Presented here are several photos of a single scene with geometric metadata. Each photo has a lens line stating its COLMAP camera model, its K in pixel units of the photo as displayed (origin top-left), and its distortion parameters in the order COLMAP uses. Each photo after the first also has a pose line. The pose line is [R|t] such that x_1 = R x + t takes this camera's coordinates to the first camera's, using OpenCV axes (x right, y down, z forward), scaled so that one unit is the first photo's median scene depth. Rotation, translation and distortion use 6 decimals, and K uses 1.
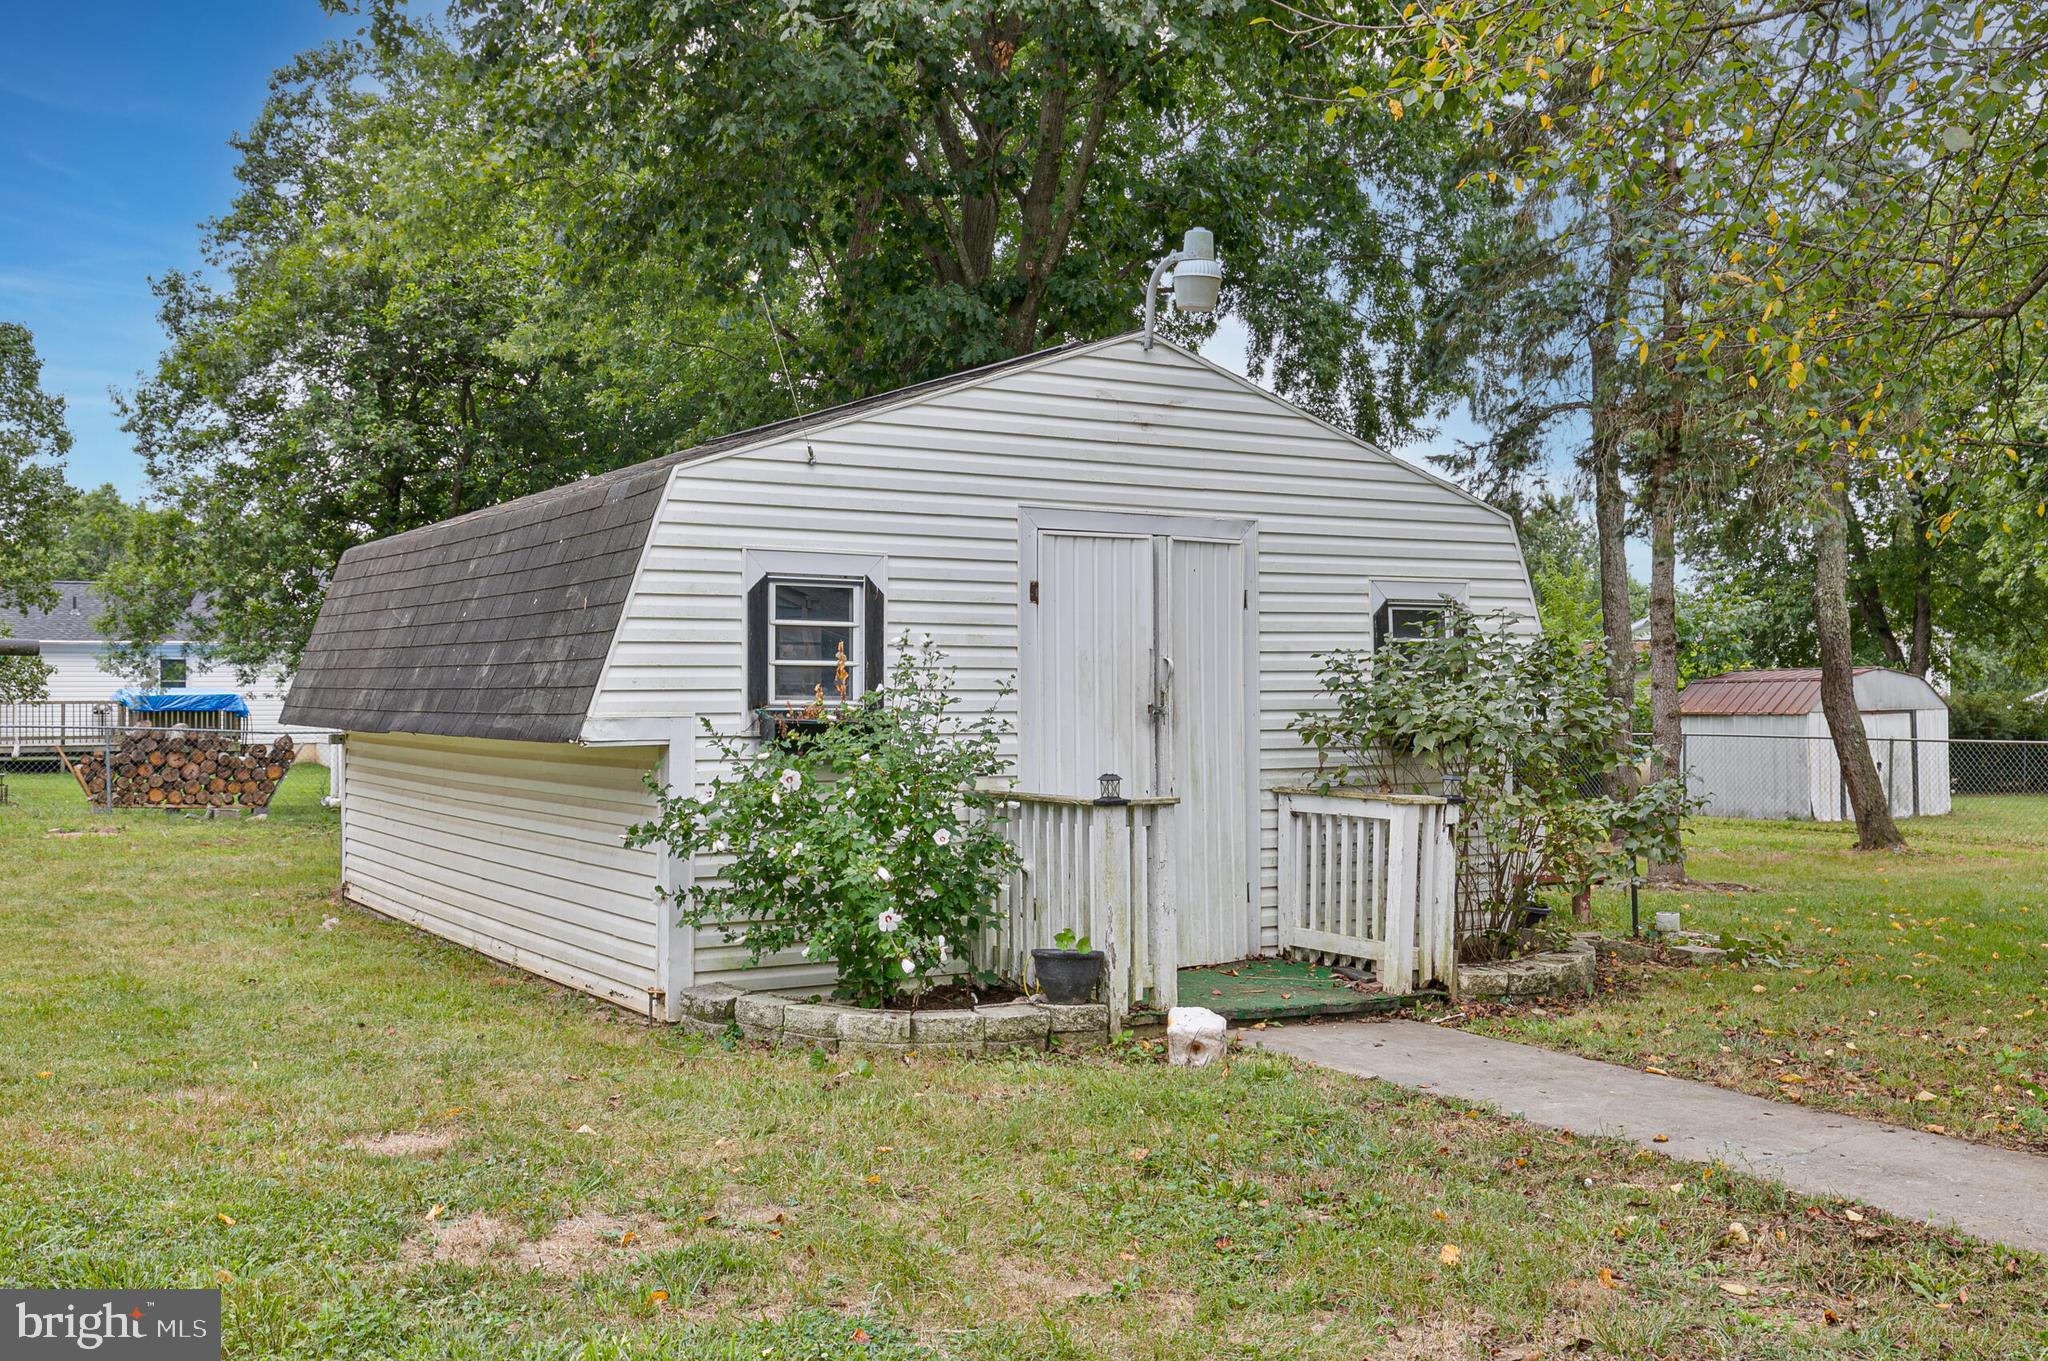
lens RADIAL K [[1990.4, 0, 1008.5], [0, 1990.4, 668.8], [0, 0, 1]] dist [-0.005167, 0.000000]
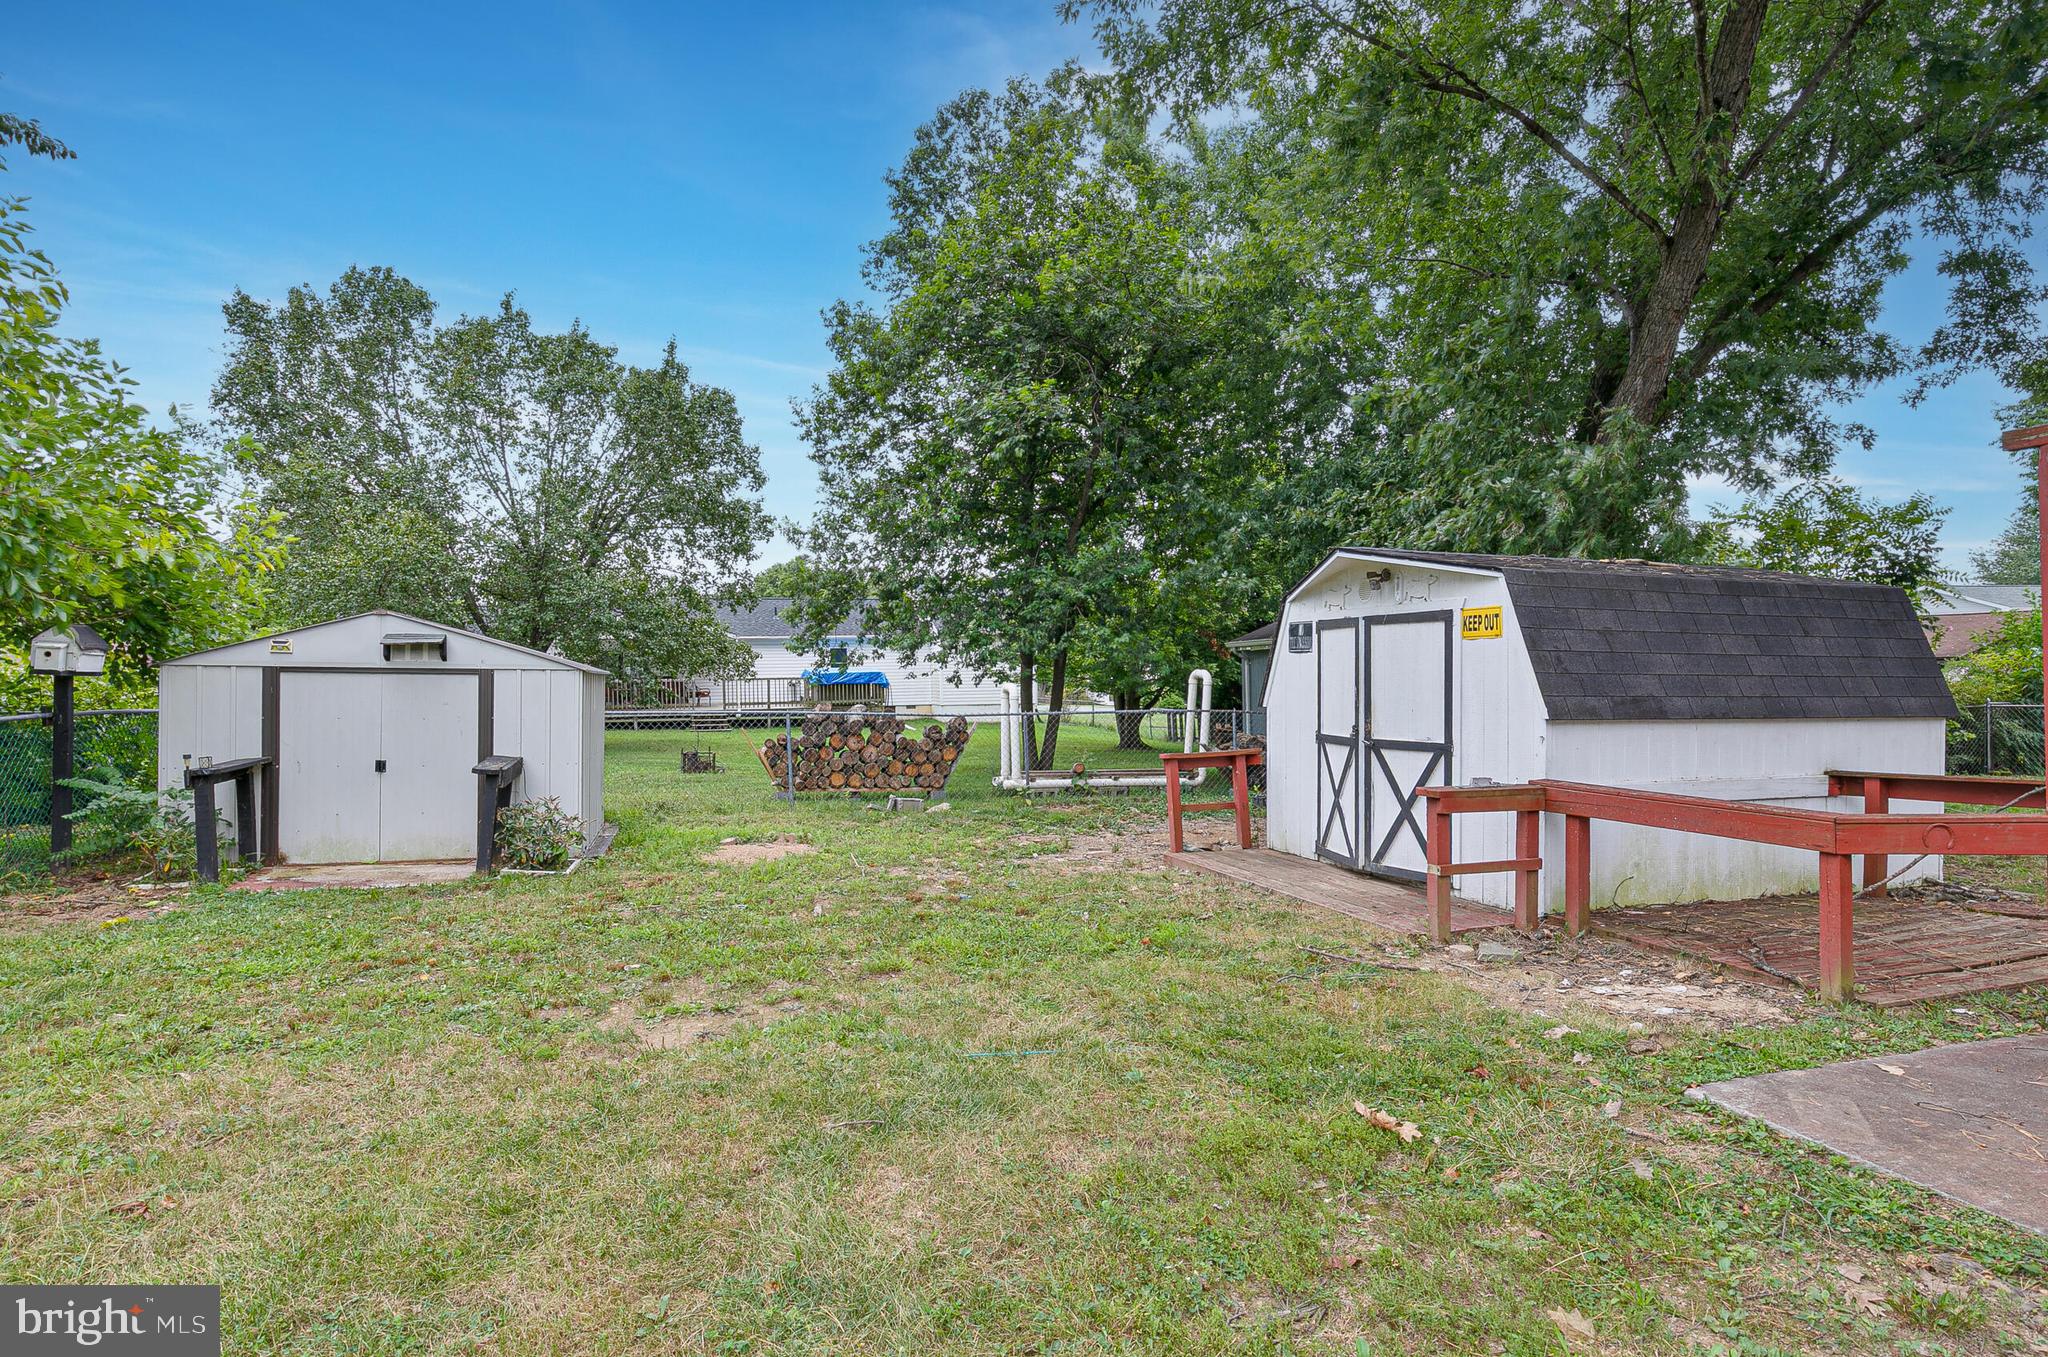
lens RADIAL K [[1021.4, 0, 1035.8], [0, 1021.4, 698.0], [0, 0, 1]] dist [-0.009359, 0.000978]
pose [[0.979874, -0.002616, -0.199599, -0.622391], [0.011158, 0.999069, 0.041679, 0.009802], [0.199304, -0.043068, 0.978991, 1.416023]]
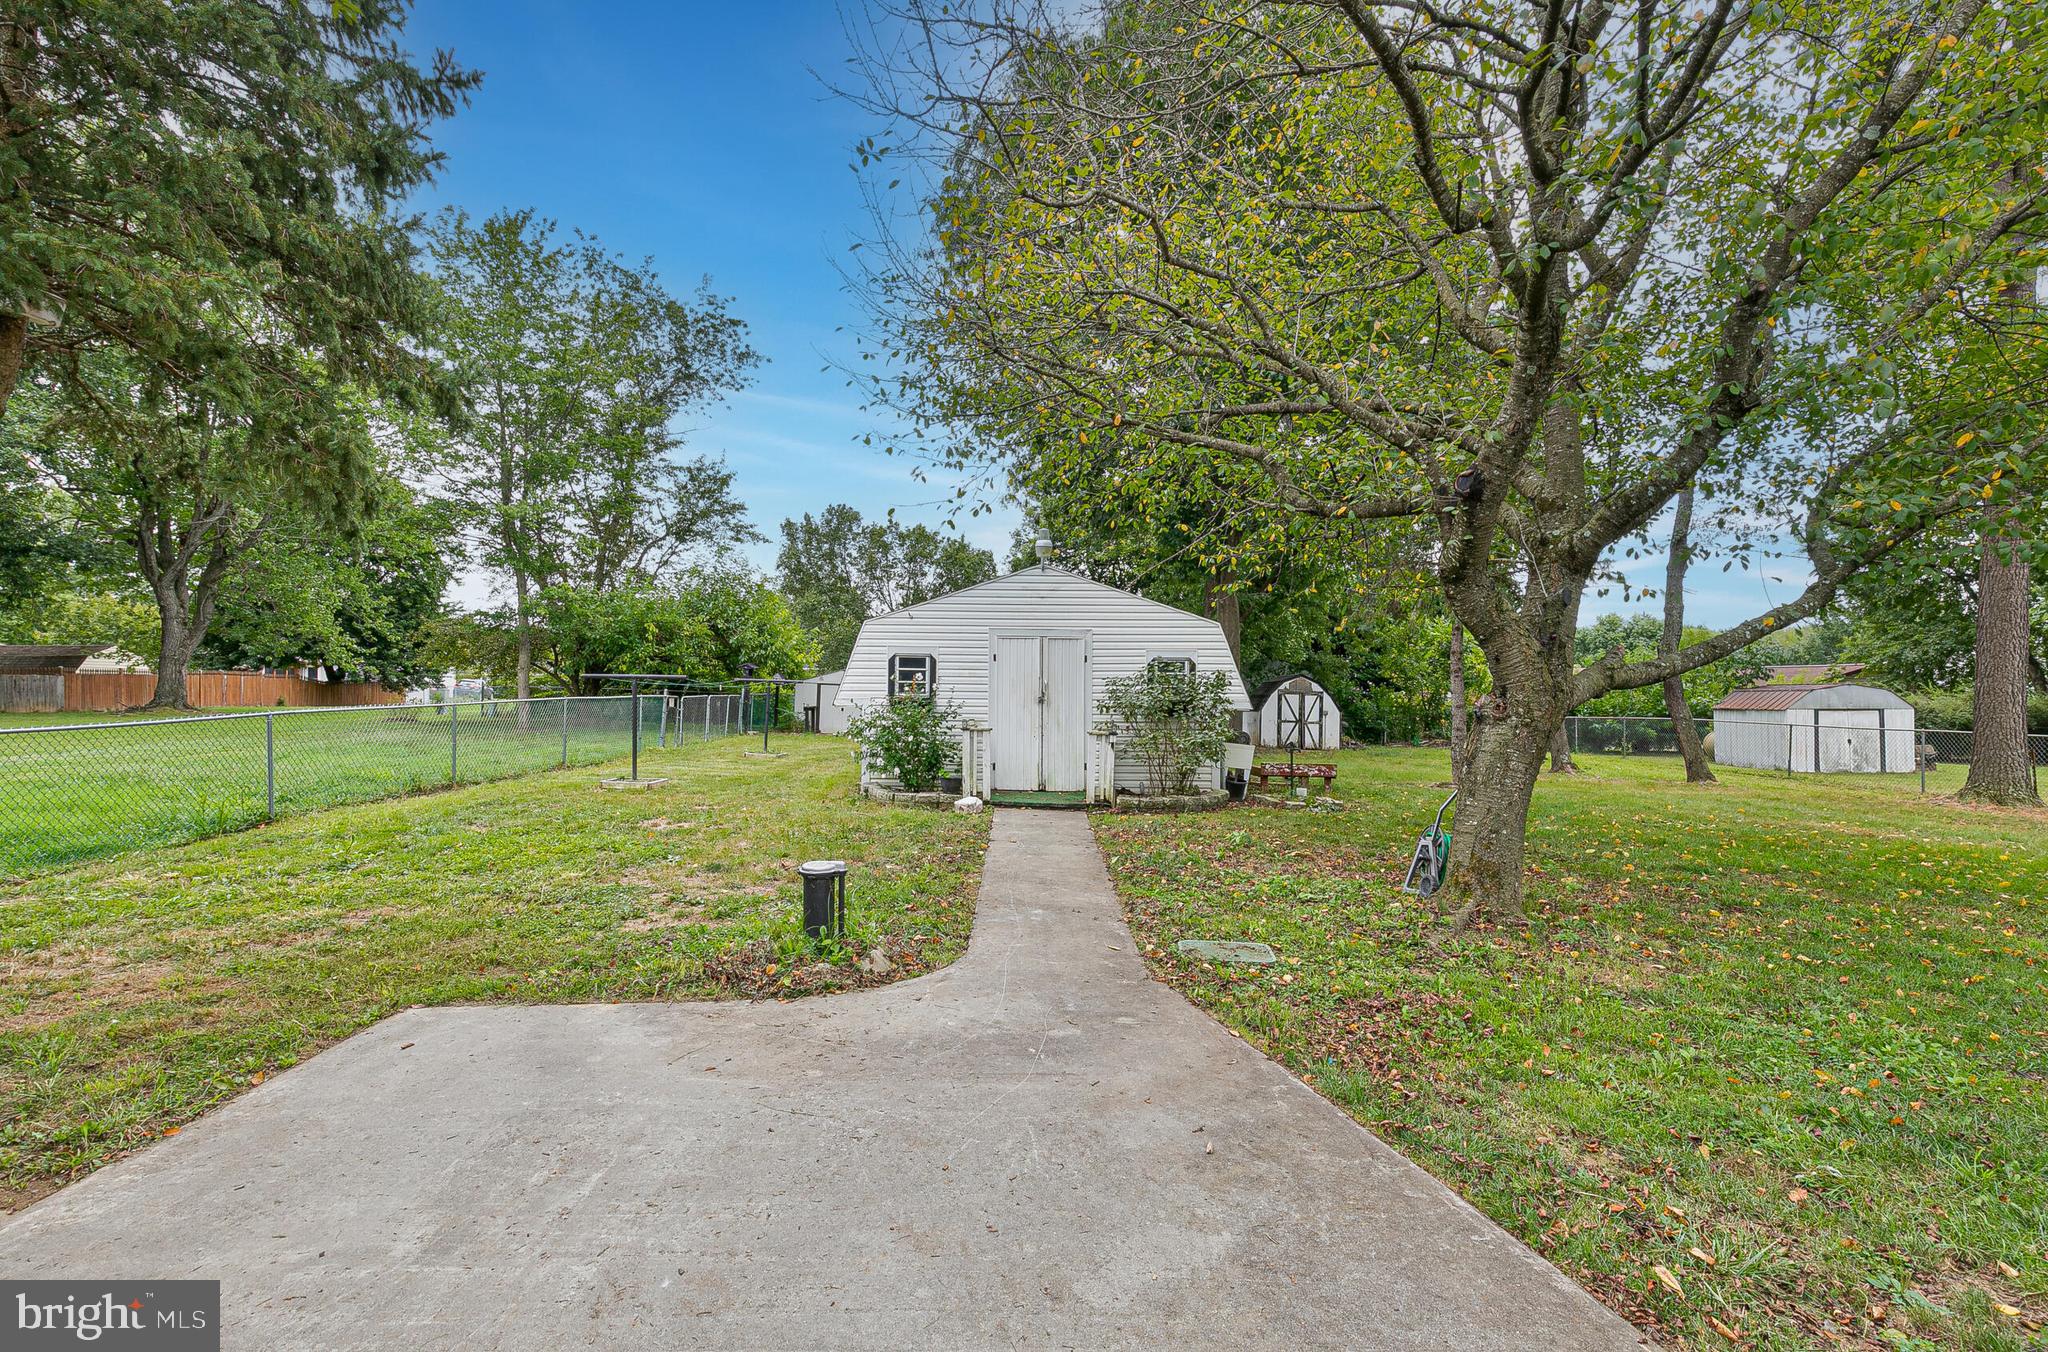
lens RADIAL K [[917.7, 0, 1030.4], [0, 917.7, 689.4], [0, 0, 1]] dist [0.003691, -0.000980]
pose [[0.852878, 0.010120, -0.522012, 0.781867], [-0.003894, 0.999908, 0.013023, -0.010258], [0.522096, -0.009075, 0.852839, -0.123220]]
